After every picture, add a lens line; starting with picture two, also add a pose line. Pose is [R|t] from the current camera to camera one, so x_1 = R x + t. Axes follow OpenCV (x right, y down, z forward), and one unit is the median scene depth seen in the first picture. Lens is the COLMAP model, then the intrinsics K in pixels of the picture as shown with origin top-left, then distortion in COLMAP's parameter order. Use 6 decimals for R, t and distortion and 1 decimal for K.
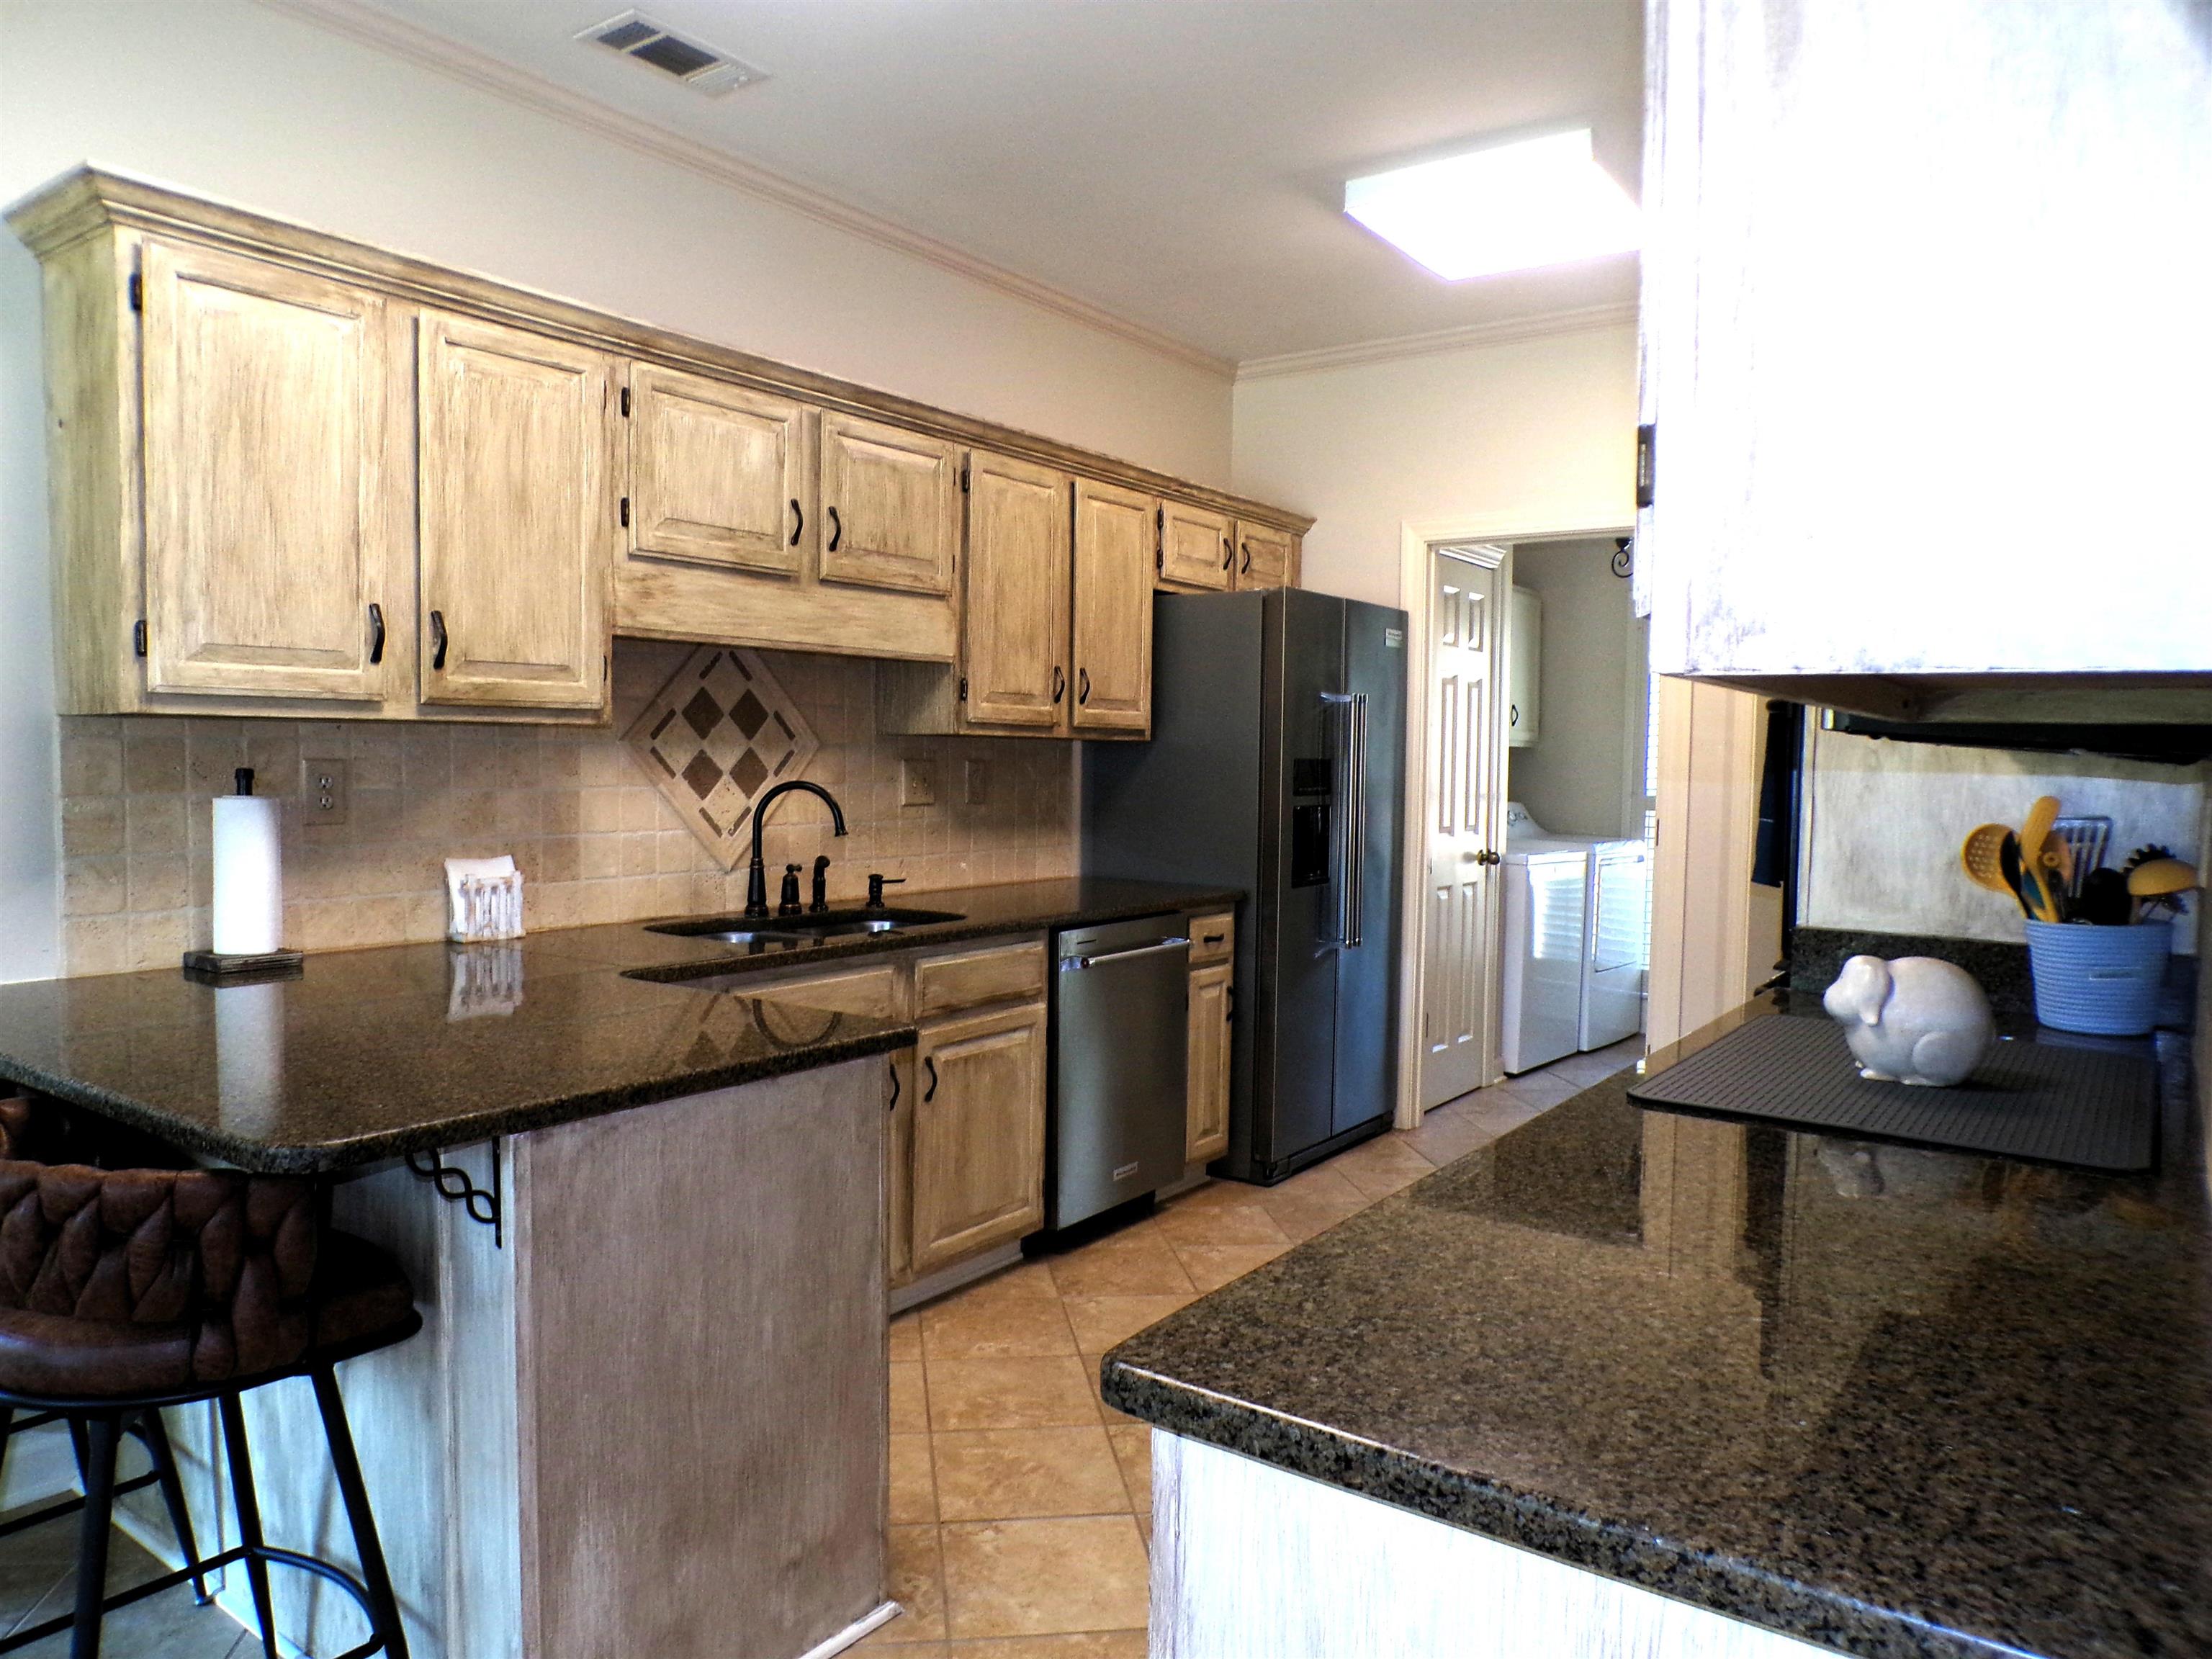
lens RADIAL K [[1491.5, 0, 1101.4], [0, 1491.5, 827.1], [0, 0, 1]] dist [-0.048563, 0.014591]
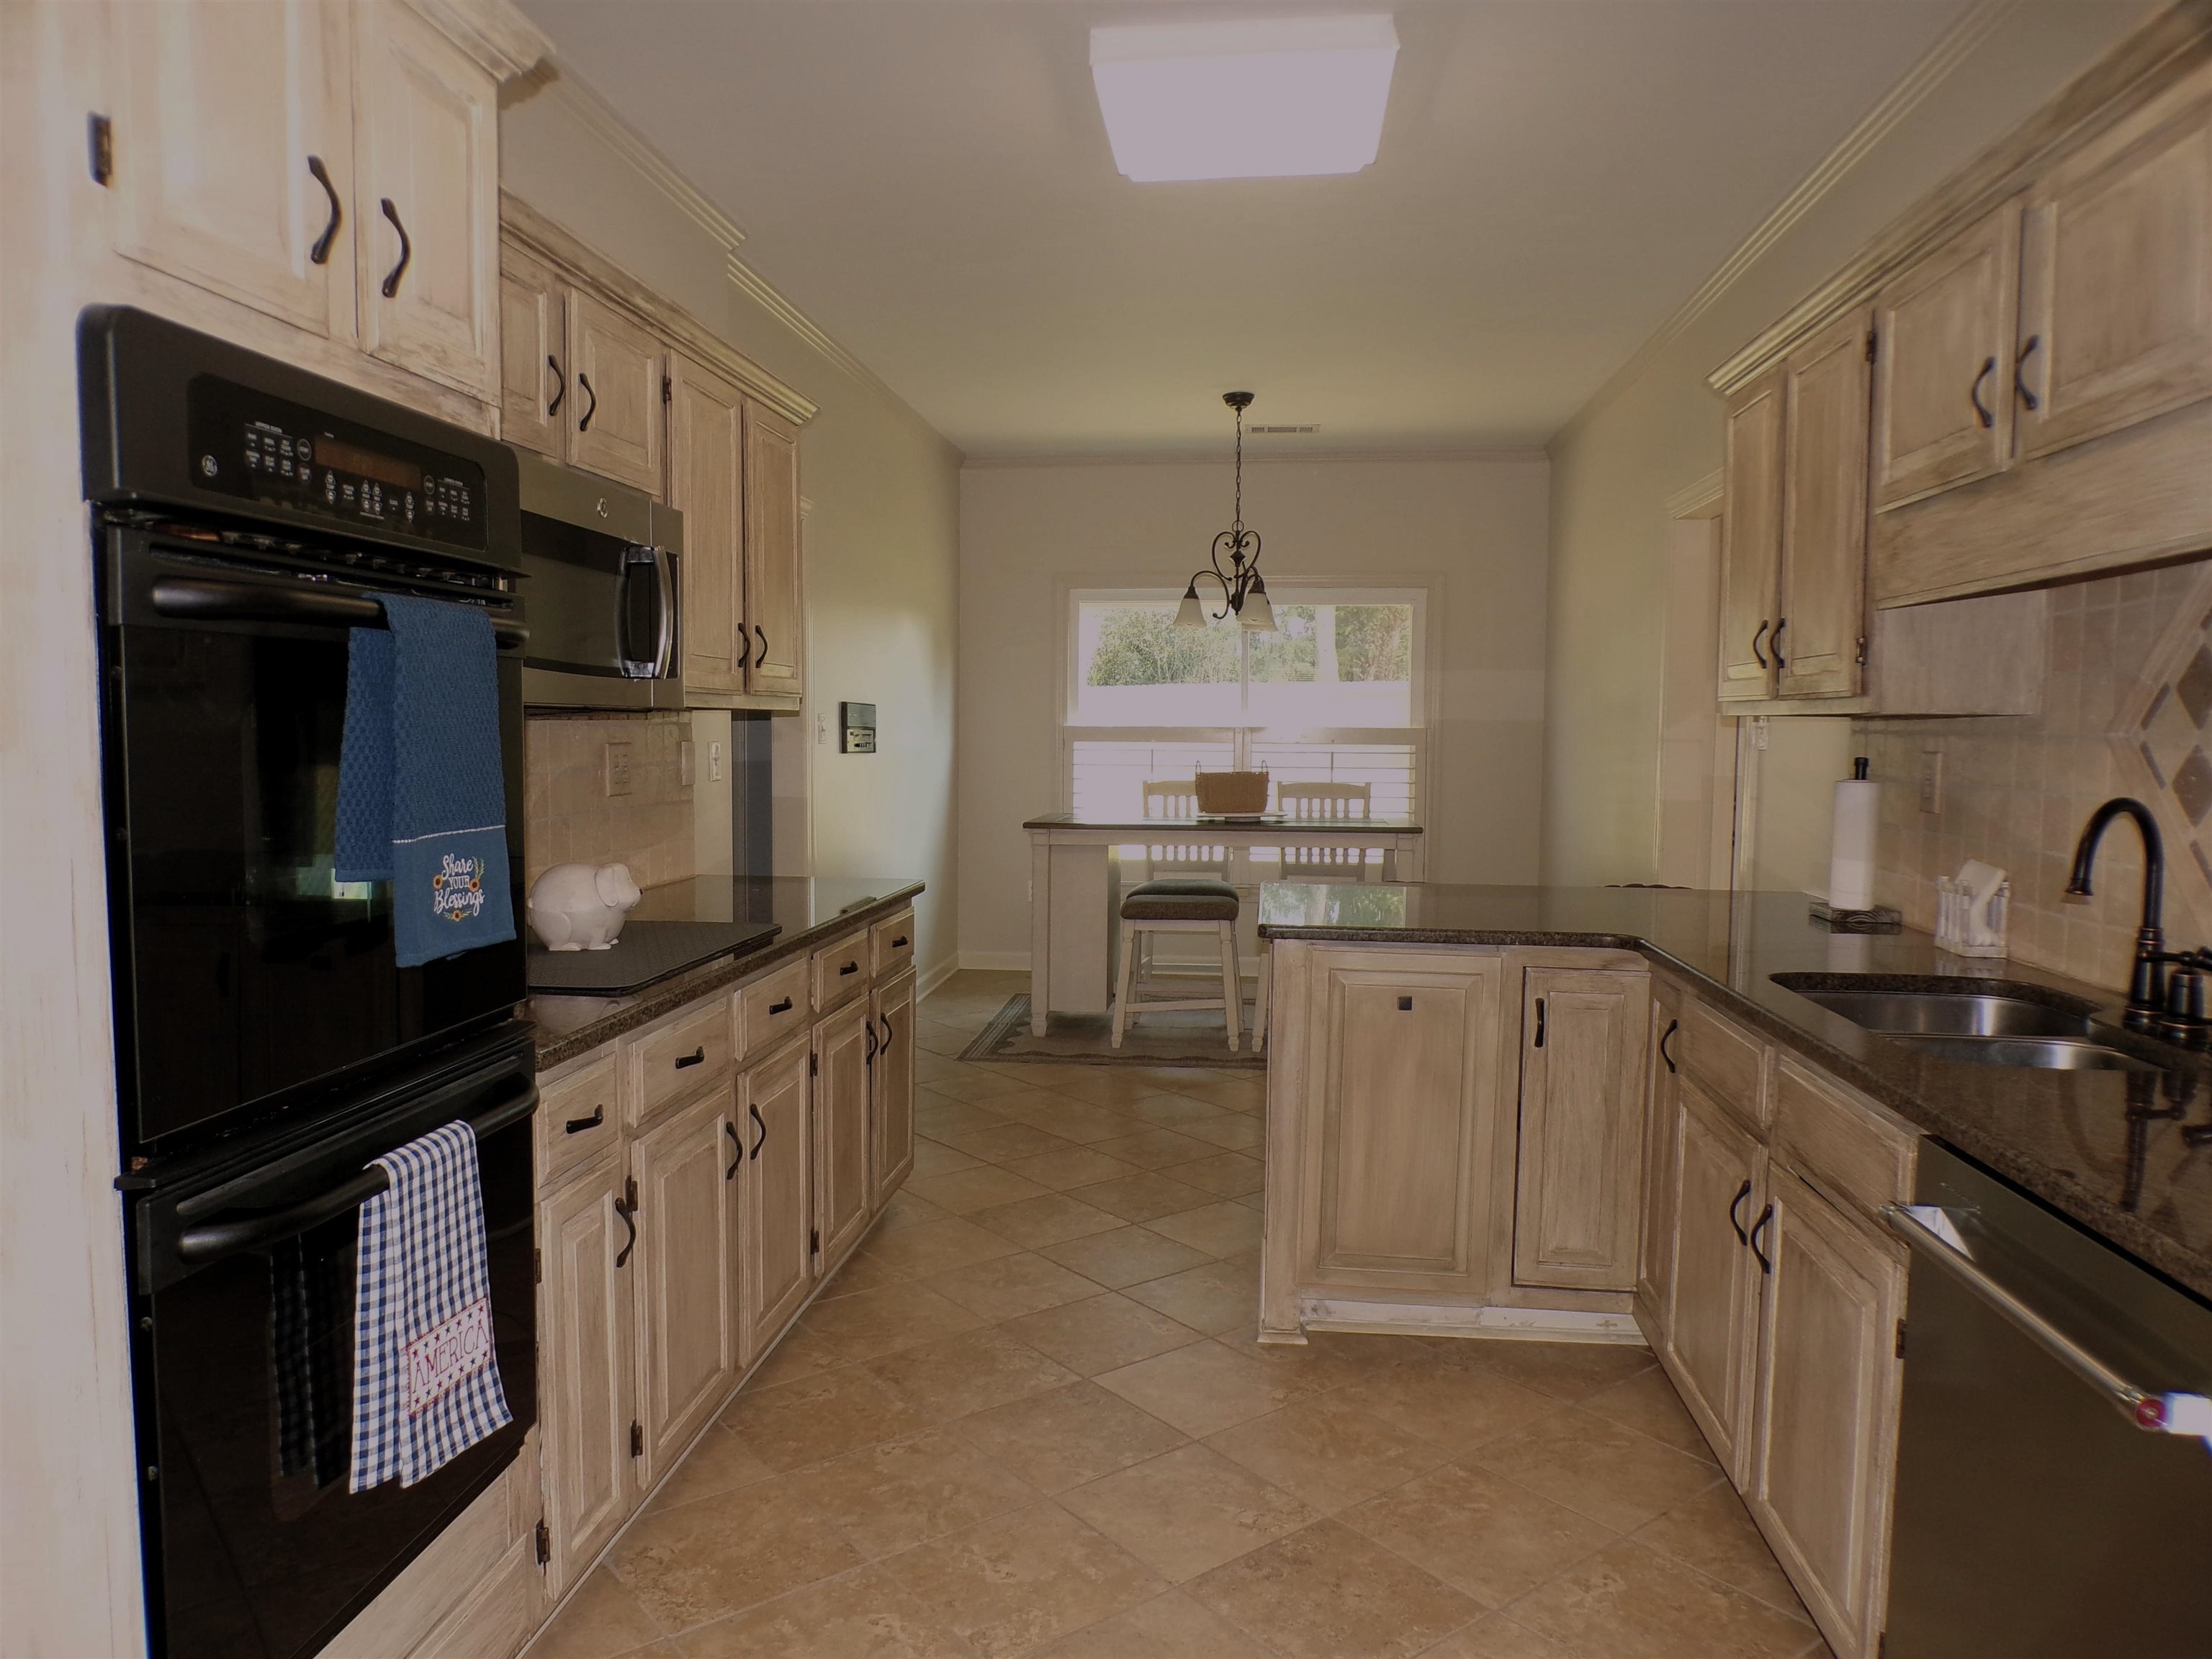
lens RADIAL K [[1491.5, 0, 1101.4], [0, 1491.5, 827.1], [0, 0, 1]] dist [-0.048563, 0.014591]
pose [[-0.870673, 0.017512, -0.491550, 0.474794], [-0.044583, 0.992442, 0.114326, -0.075812], [0.489838, 0.121456, -0.863312, 1.457886]]
